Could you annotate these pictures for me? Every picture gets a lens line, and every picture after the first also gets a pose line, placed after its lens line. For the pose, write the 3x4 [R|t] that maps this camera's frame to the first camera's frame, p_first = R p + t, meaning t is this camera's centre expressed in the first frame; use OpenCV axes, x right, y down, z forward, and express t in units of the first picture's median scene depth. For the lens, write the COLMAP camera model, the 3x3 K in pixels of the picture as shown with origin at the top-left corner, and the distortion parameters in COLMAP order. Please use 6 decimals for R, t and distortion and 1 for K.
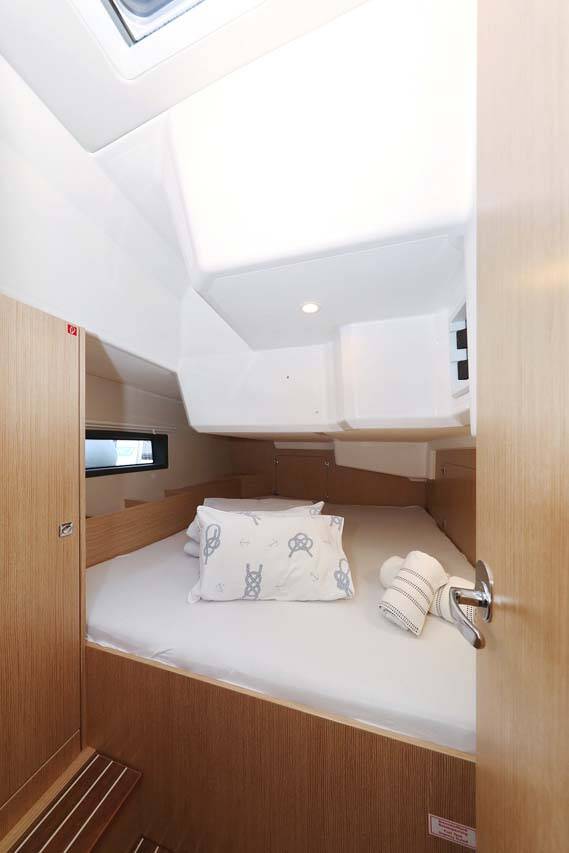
lens RADIAL K [[275.0, 0, 283.1], [0, 275.0, 449.4], [0, 0, 1]] dist [0.005421, -0.000150]
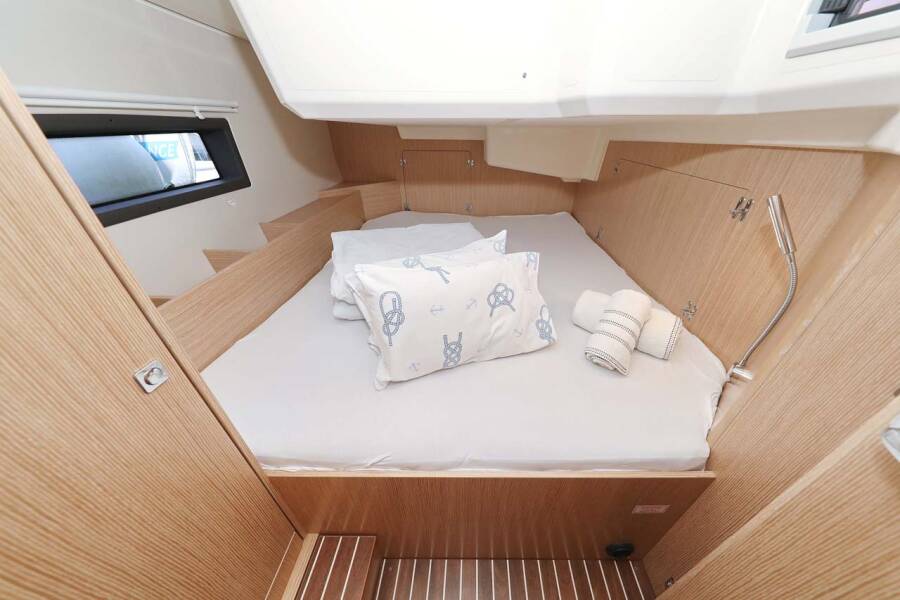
lens RADIAL K [[291.3, 0, 453.6], [0, 291.3, 313.5], [0, 0, 1]] dist [-0.000897, -0.000152]
pose [[0.968693, -0.133846, 0.209092, -0.247110], [0.000003, 0.842227, 0.539123, -0.062476], [-0.248262, -0.522244, 0.815860, 0.345924]]
